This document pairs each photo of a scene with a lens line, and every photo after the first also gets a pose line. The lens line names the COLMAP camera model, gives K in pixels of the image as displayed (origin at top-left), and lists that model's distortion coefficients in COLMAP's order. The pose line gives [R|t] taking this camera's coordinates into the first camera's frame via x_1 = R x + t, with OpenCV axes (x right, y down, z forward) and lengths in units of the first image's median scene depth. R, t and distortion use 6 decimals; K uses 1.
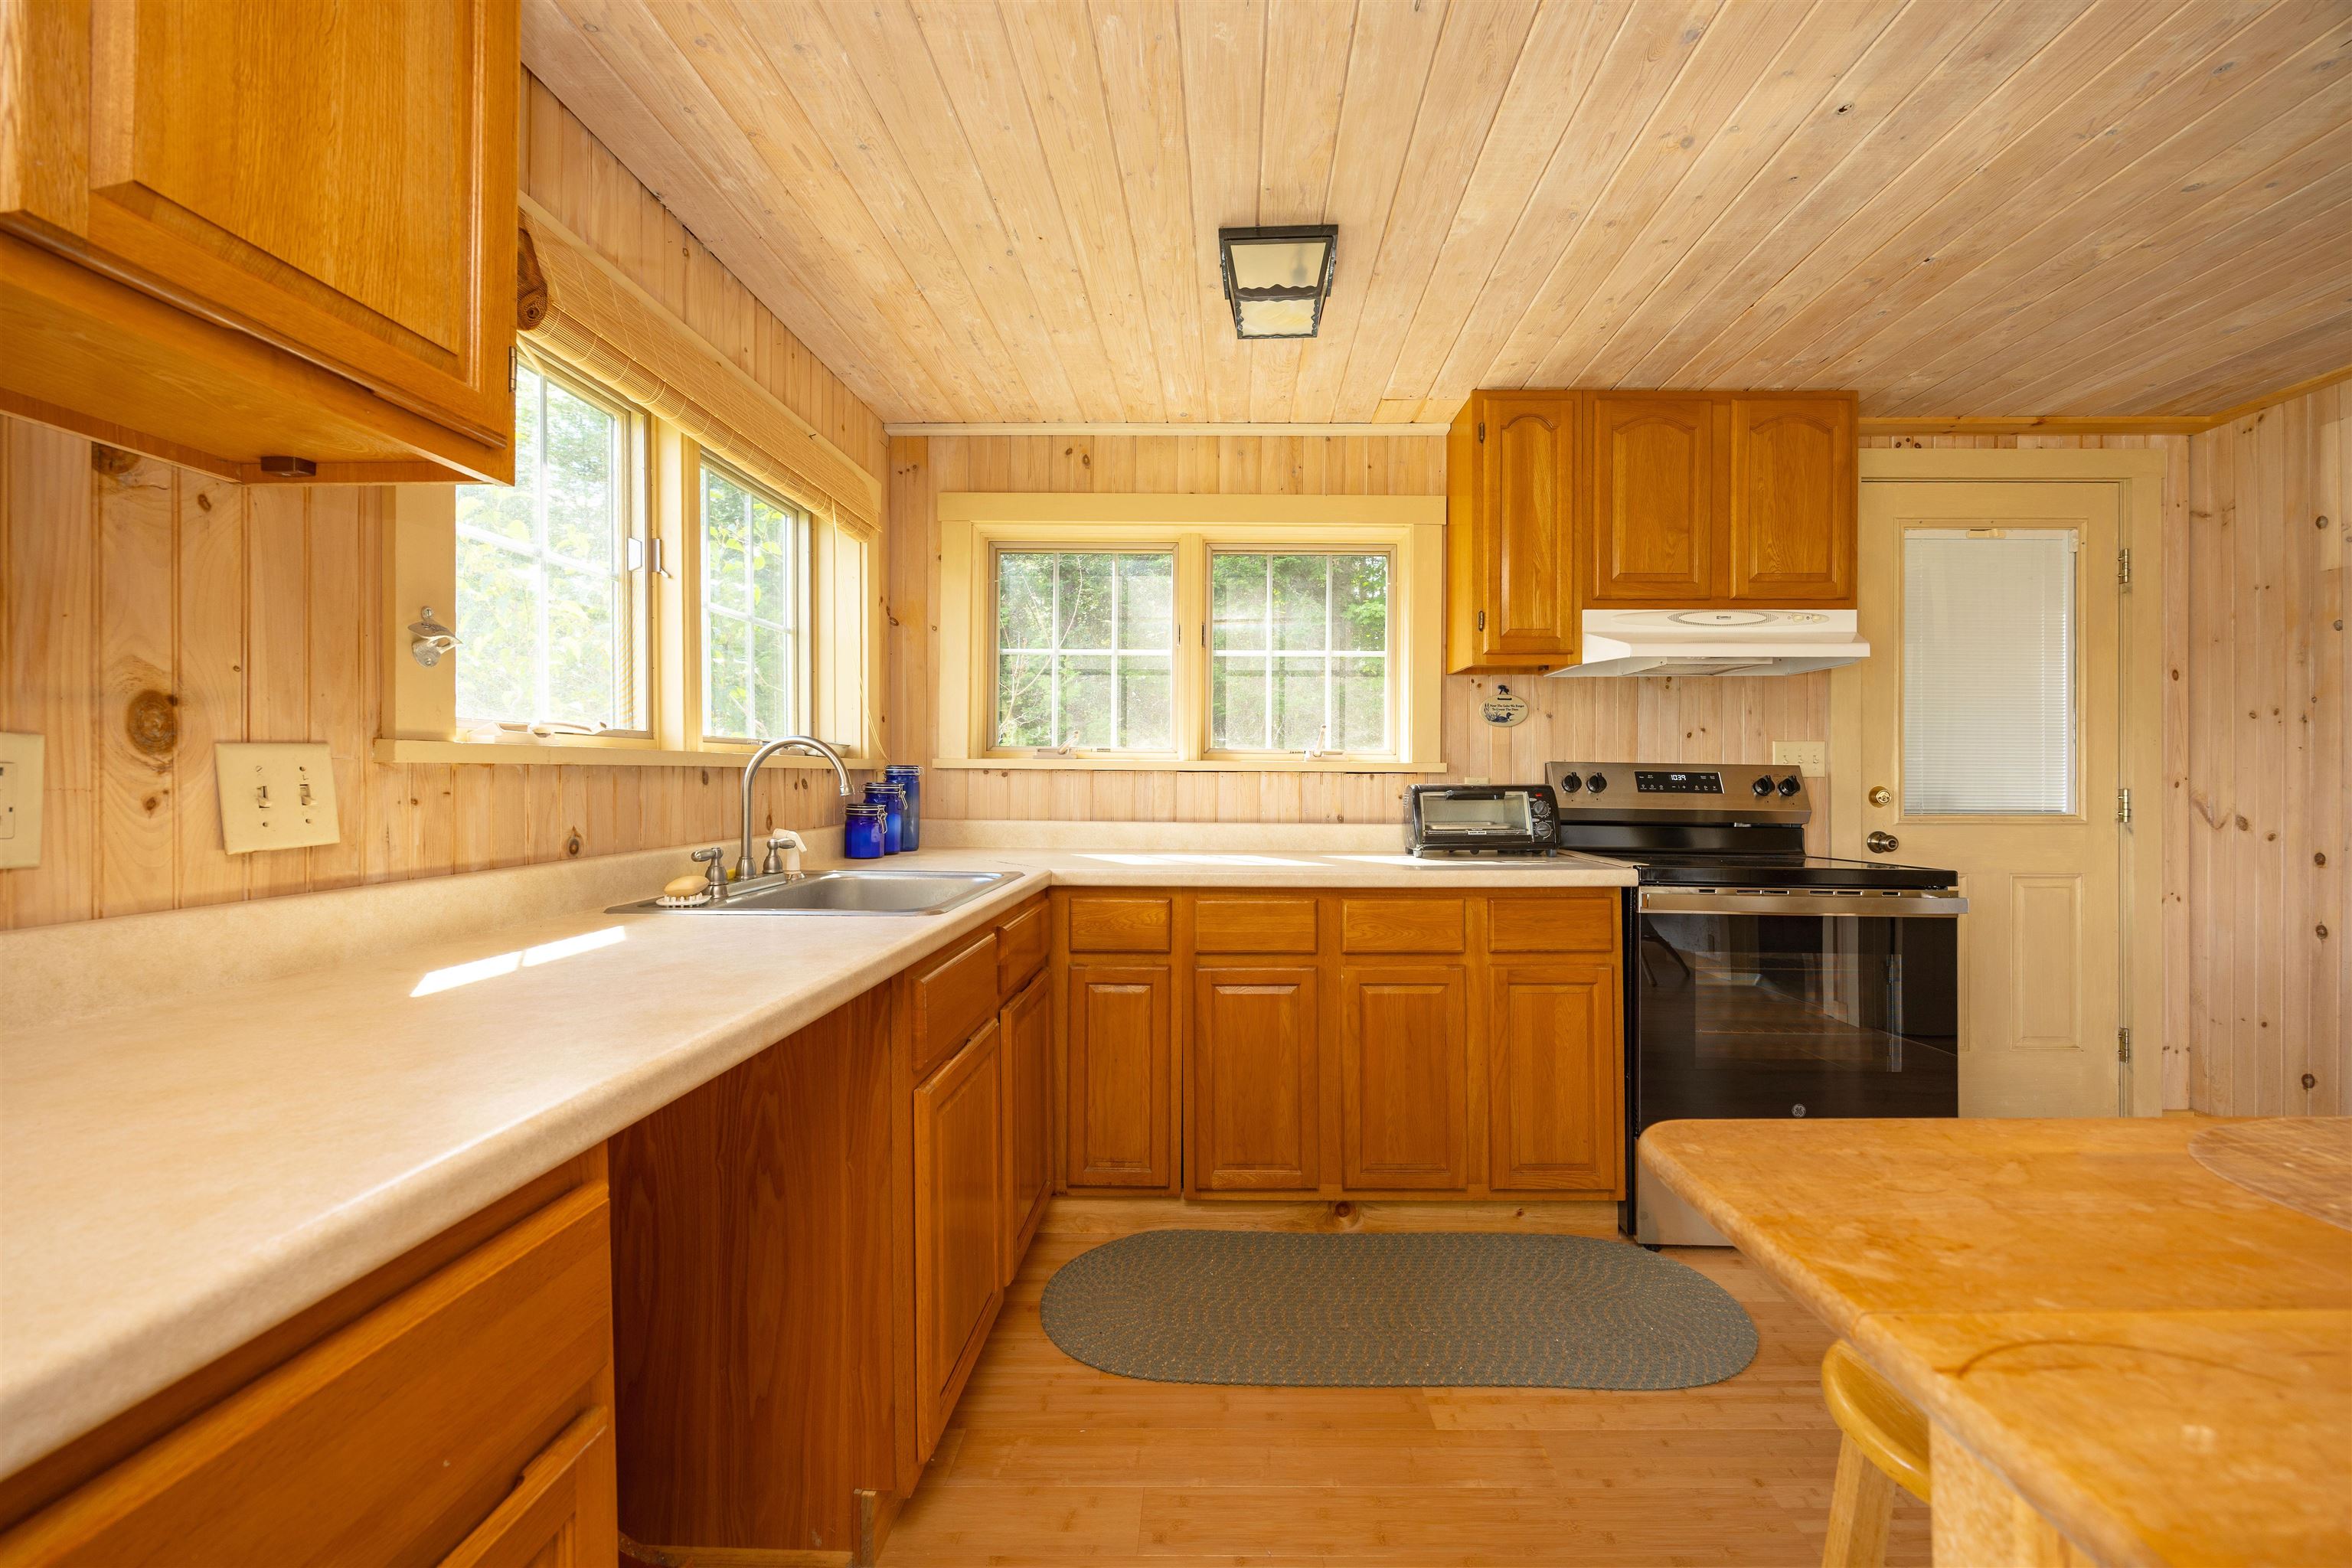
lens RADIAL K [[902.6, 0, 1203.9], [0, 902.6, 773.7], [0, 0, 1]] dist [-0.004269, 0.000247]
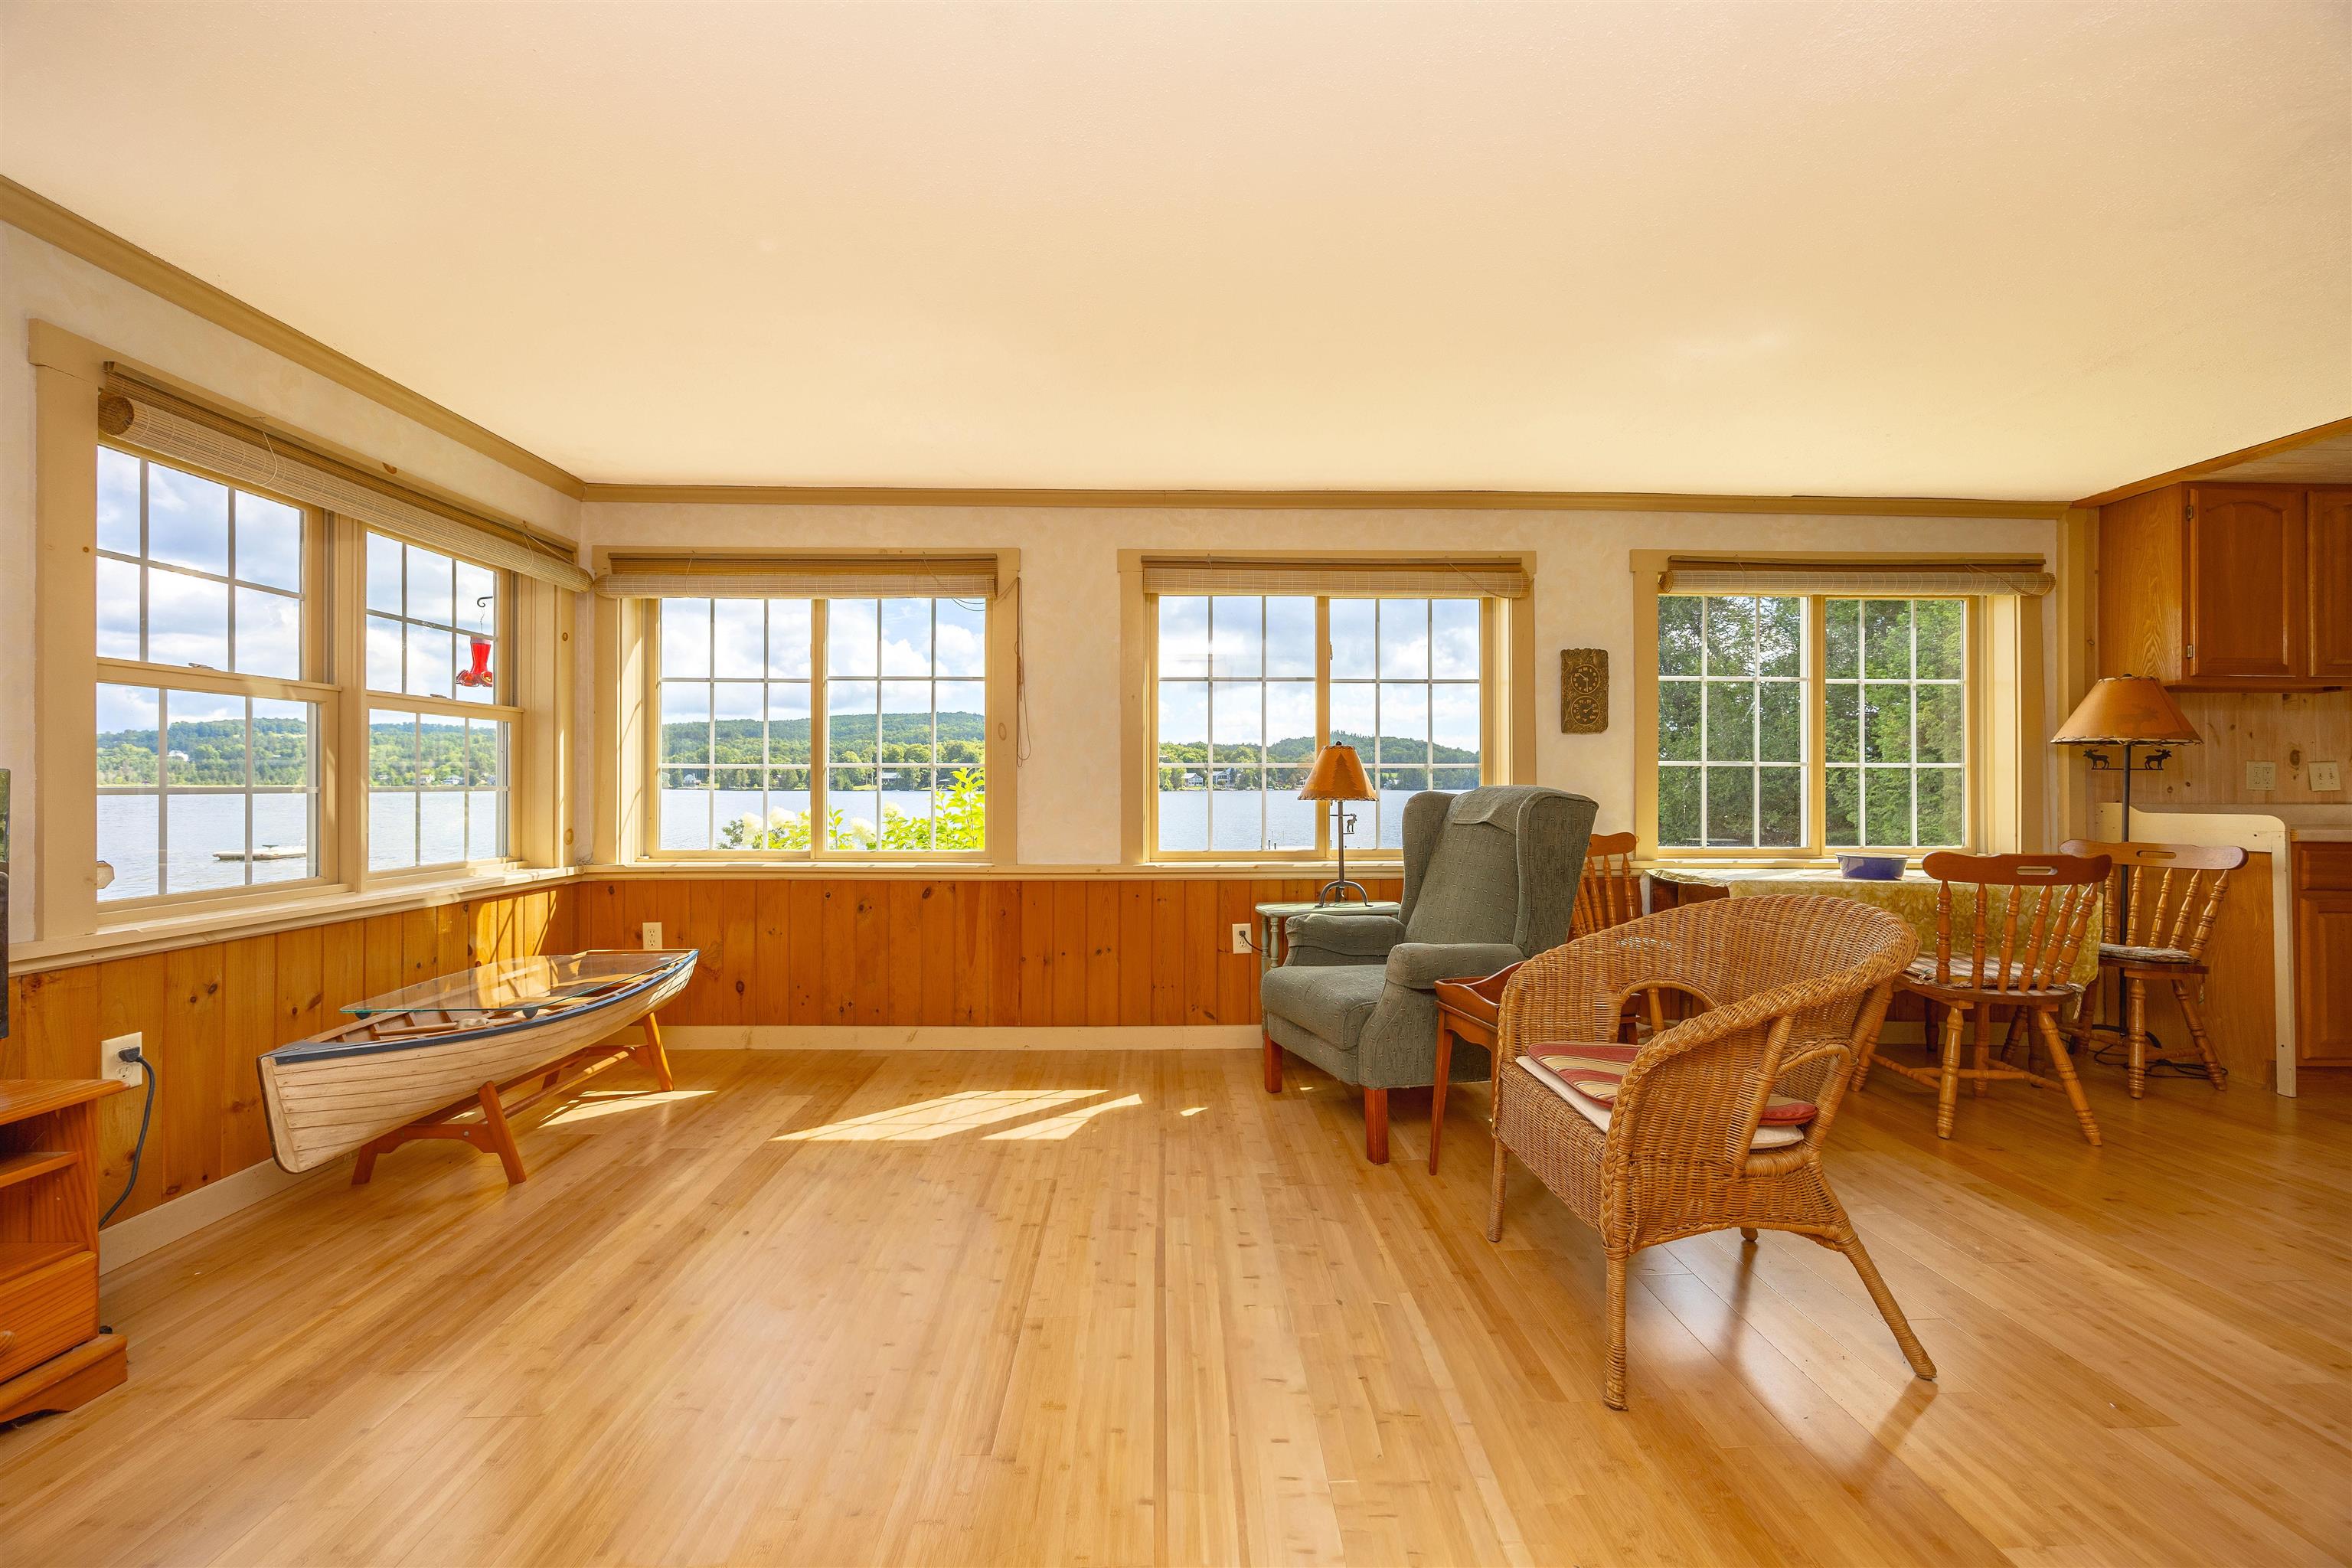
lens RADIAL K [[902.6, 0, 1189.9], [0, 902.6, 779.2], [0, 0, 1]] dist [-0.004269, 0.000247]
pose [[0.050547, -0.009233, -0.998679, 0.930422], [0.002011, 0.999956, -0.009143, 0.023612], [0.998720, -0.001546, 0.050563, -1.483672]]
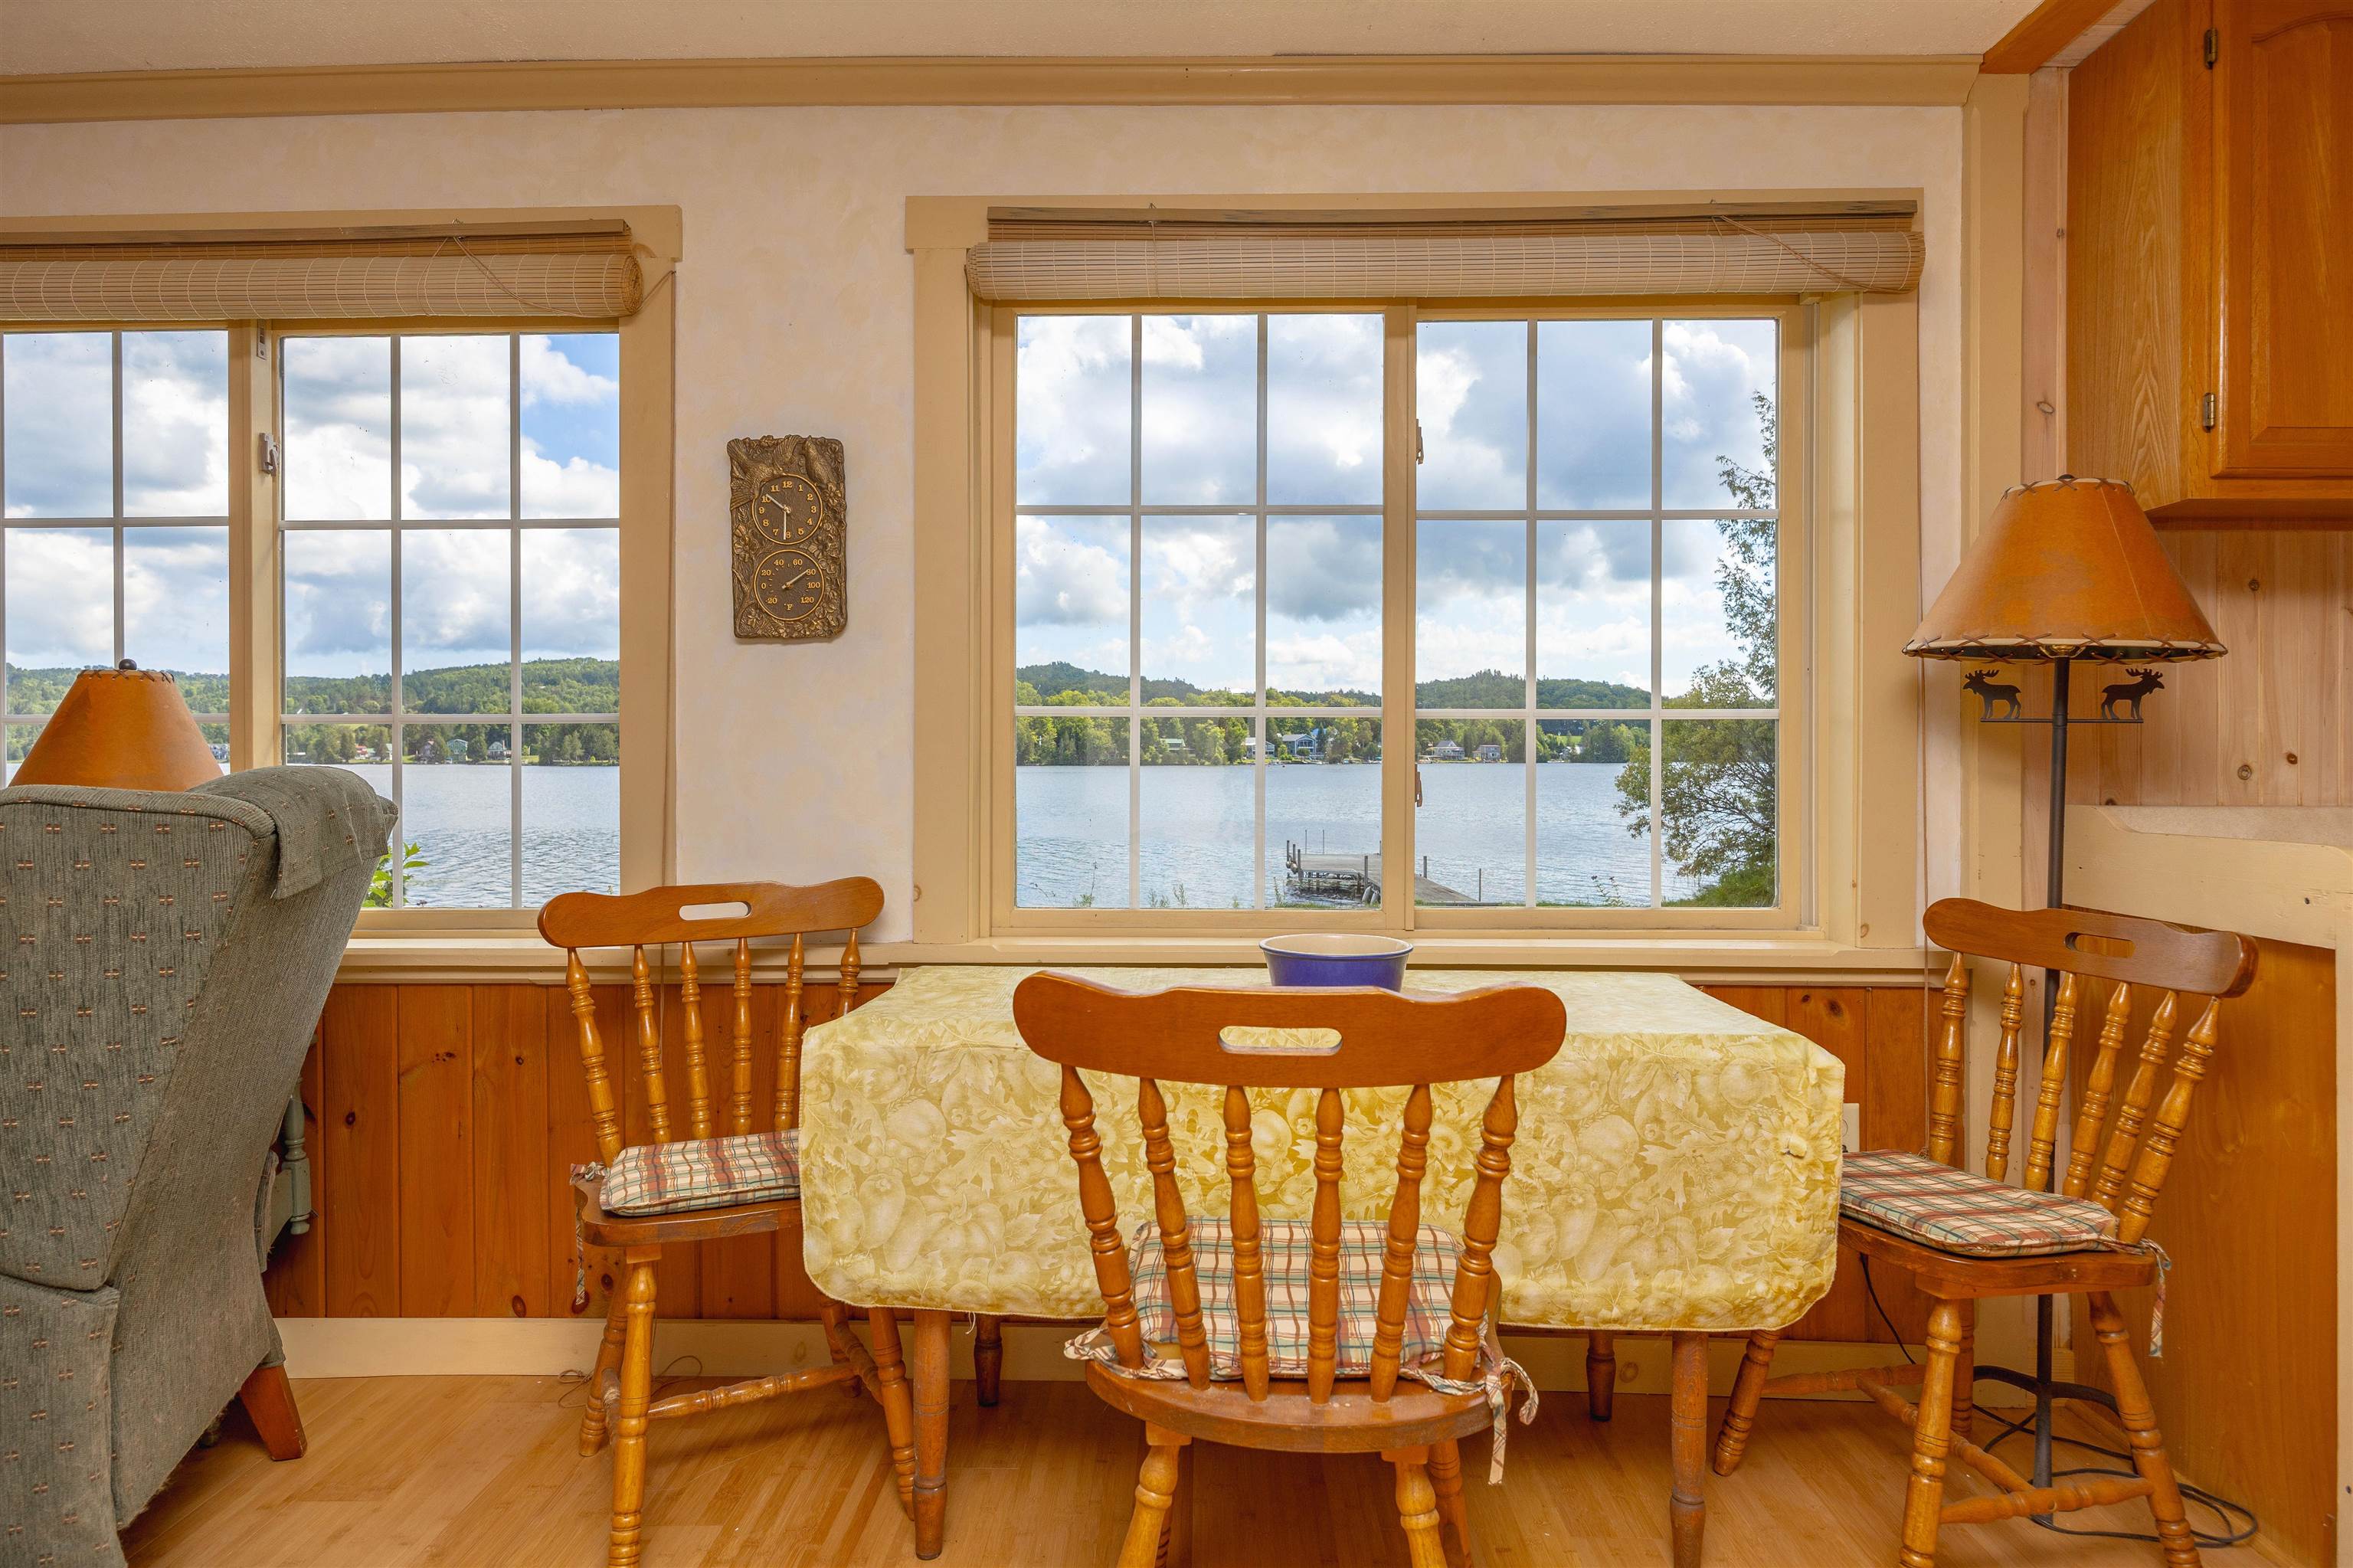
lens RADIAL K [[1397.4, 0, 1198.2], [0, 1397.4, 770.9], [0, 0, 1]] dist [-0.023024, 0.002489]
pose [[0.001517, 0.007985, -0.999967, 0.468403], [0.004396, 0.999958, 0.007992, 0.019748], [0.999989, -0.004408, 0.001482, -0.531864]]
